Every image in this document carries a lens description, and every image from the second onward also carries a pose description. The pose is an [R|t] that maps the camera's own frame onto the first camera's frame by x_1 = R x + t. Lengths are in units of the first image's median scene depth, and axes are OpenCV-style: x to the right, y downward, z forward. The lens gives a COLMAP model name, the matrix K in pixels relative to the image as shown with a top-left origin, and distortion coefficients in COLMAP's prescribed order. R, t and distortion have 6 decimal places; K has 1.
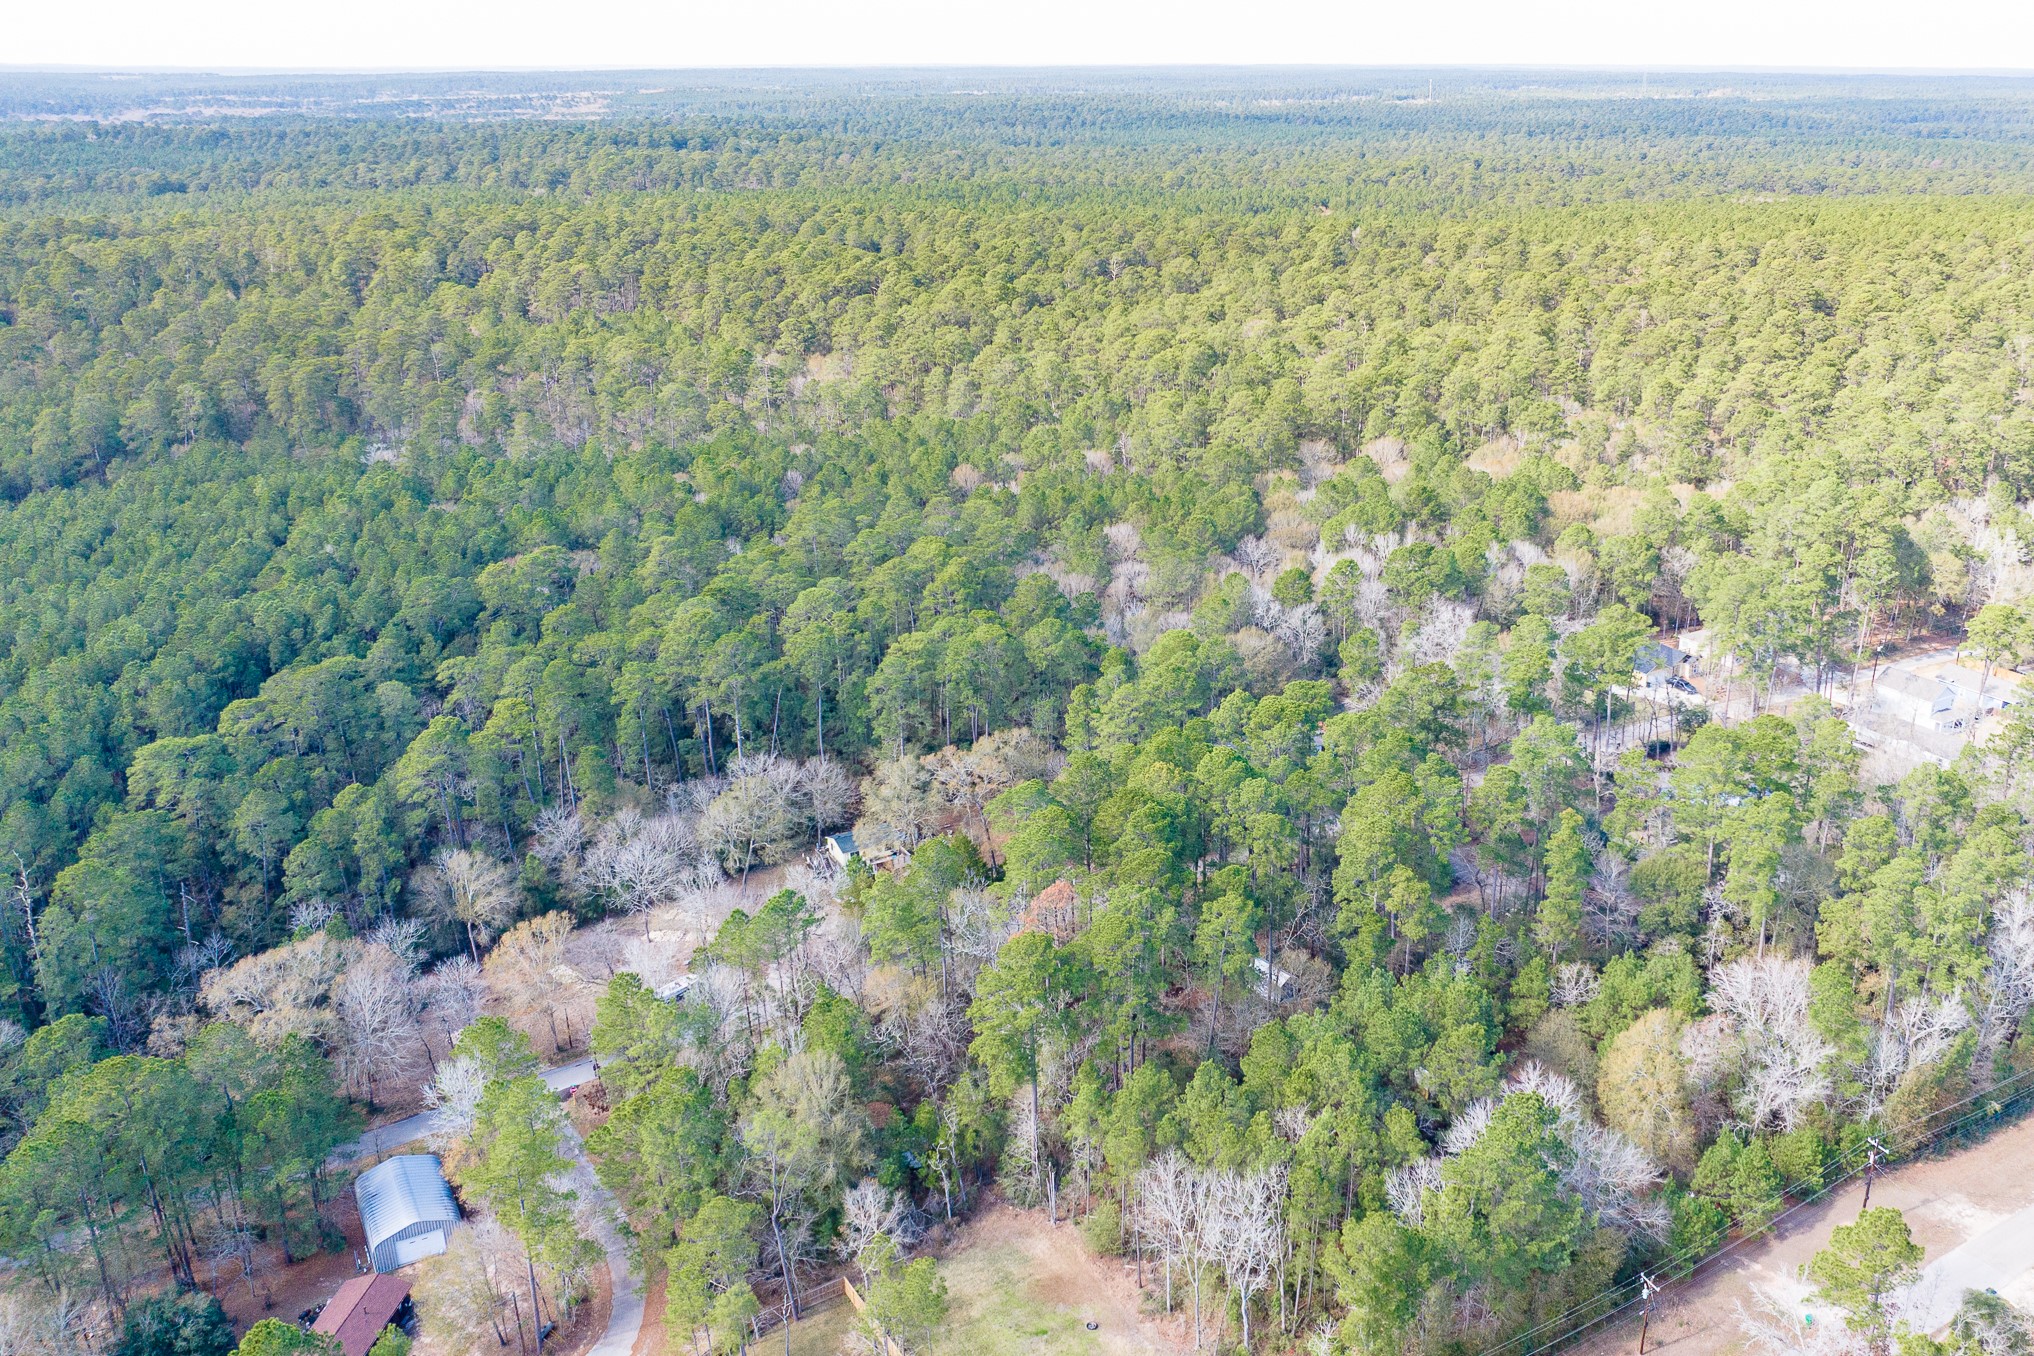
lens RADIAL K [[1423.3, 0, 1017.0], [0, 1423.3, 678.0], [0, 0, 1]] dist [0.056832, -0.000439]
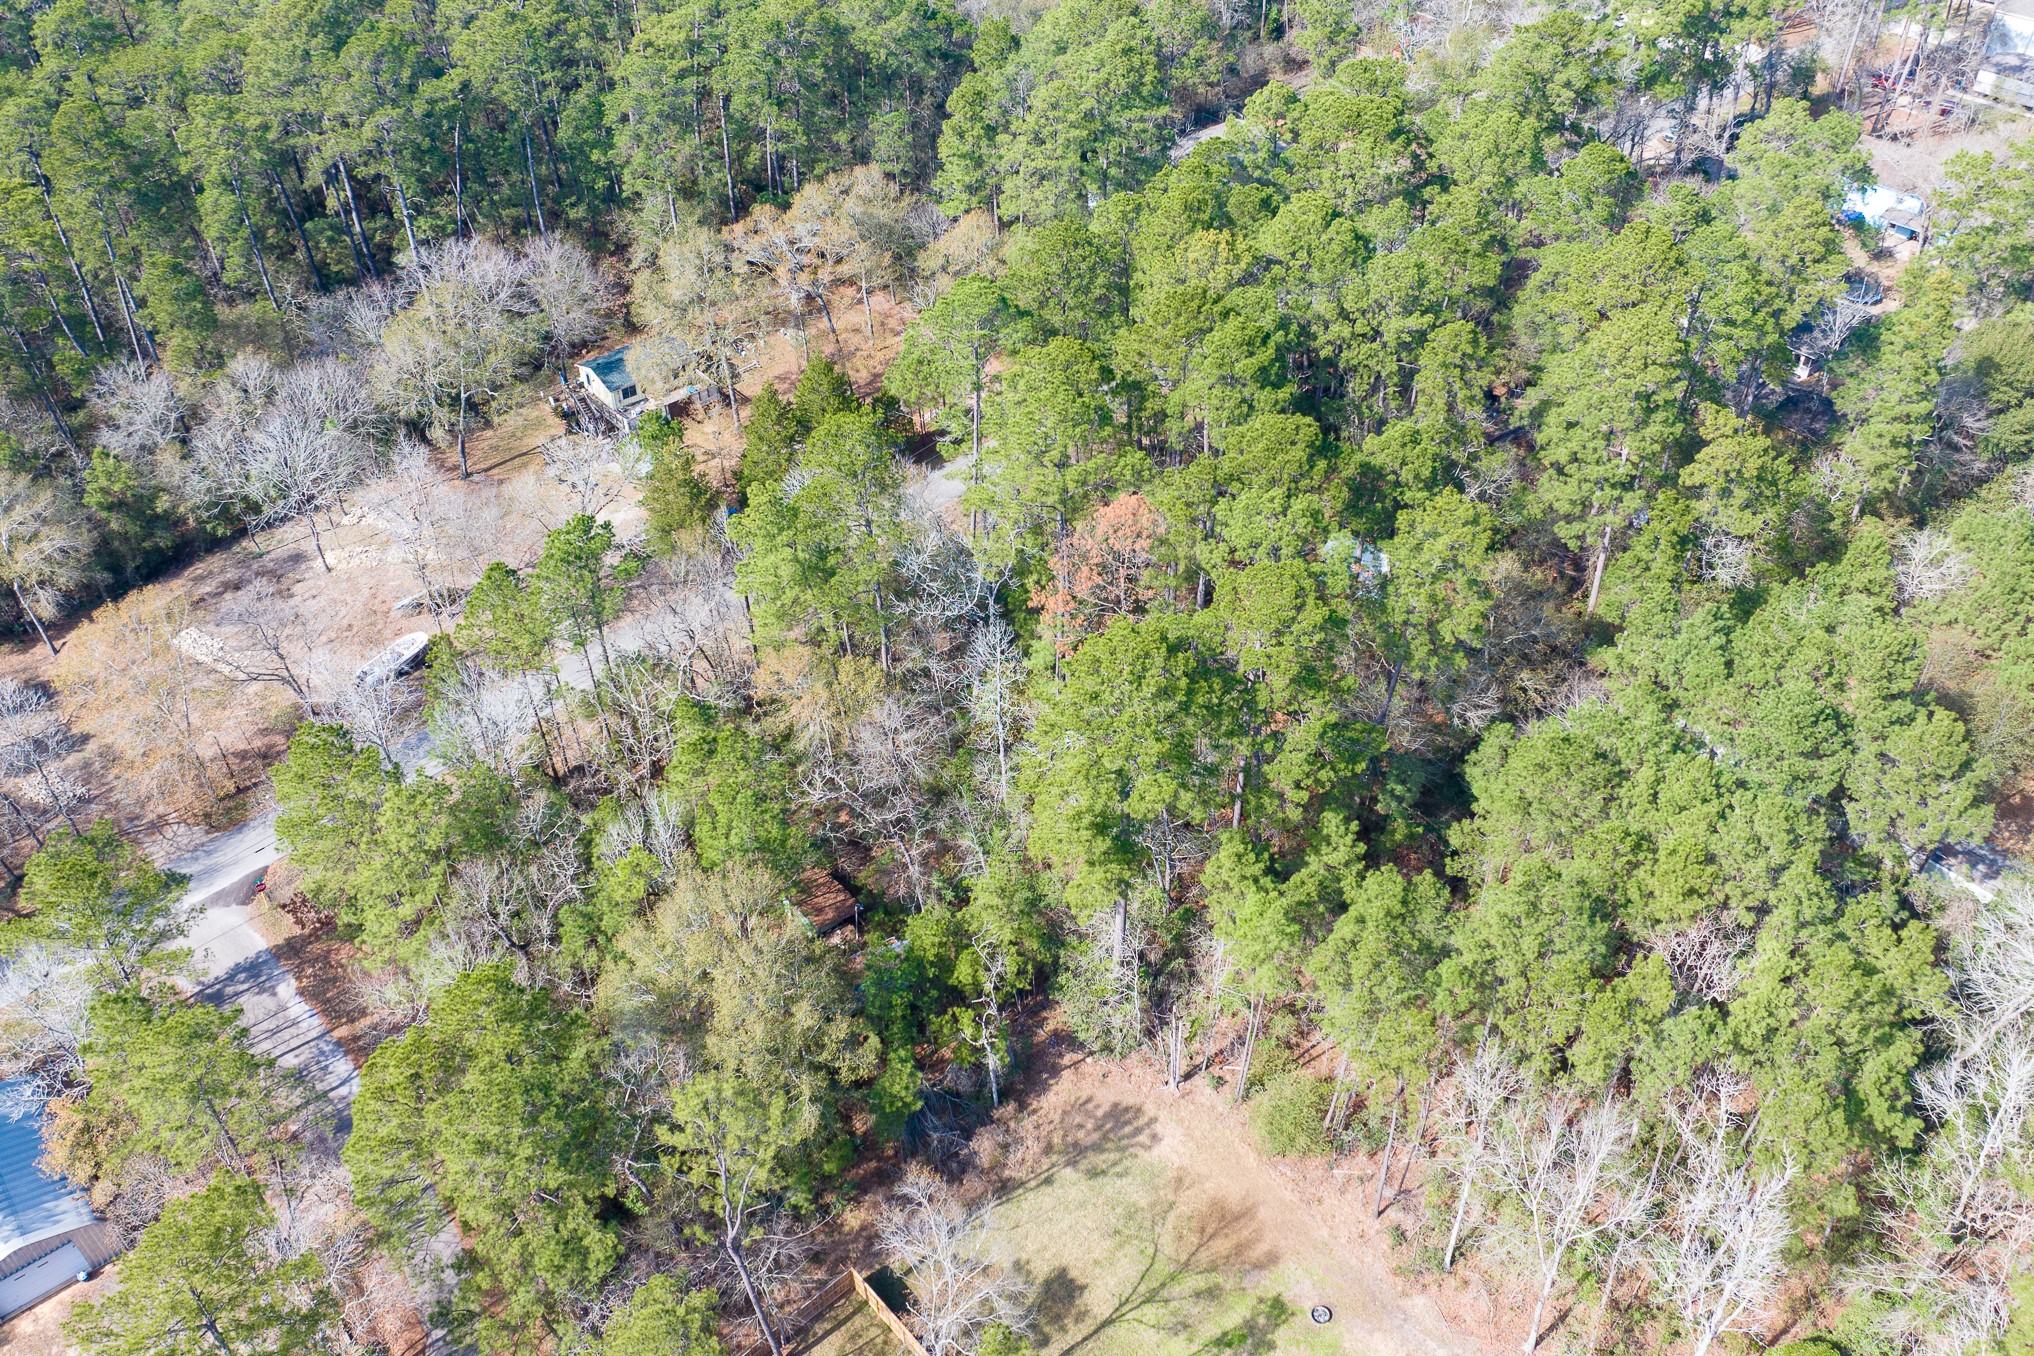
lens RADIAL K [[1823.5, 0, 1017.0], [0, 1823.5, 678.0], [0, 0, 1]] dist [0.006937, 0.004900]
pose [[0.988092, -0.105453, 0.112043, -0.045682], [0.063915, 0.943708, 0.324546, -0.008167], [-0.139960, -0.313520, 0.939210, 0.165765]]
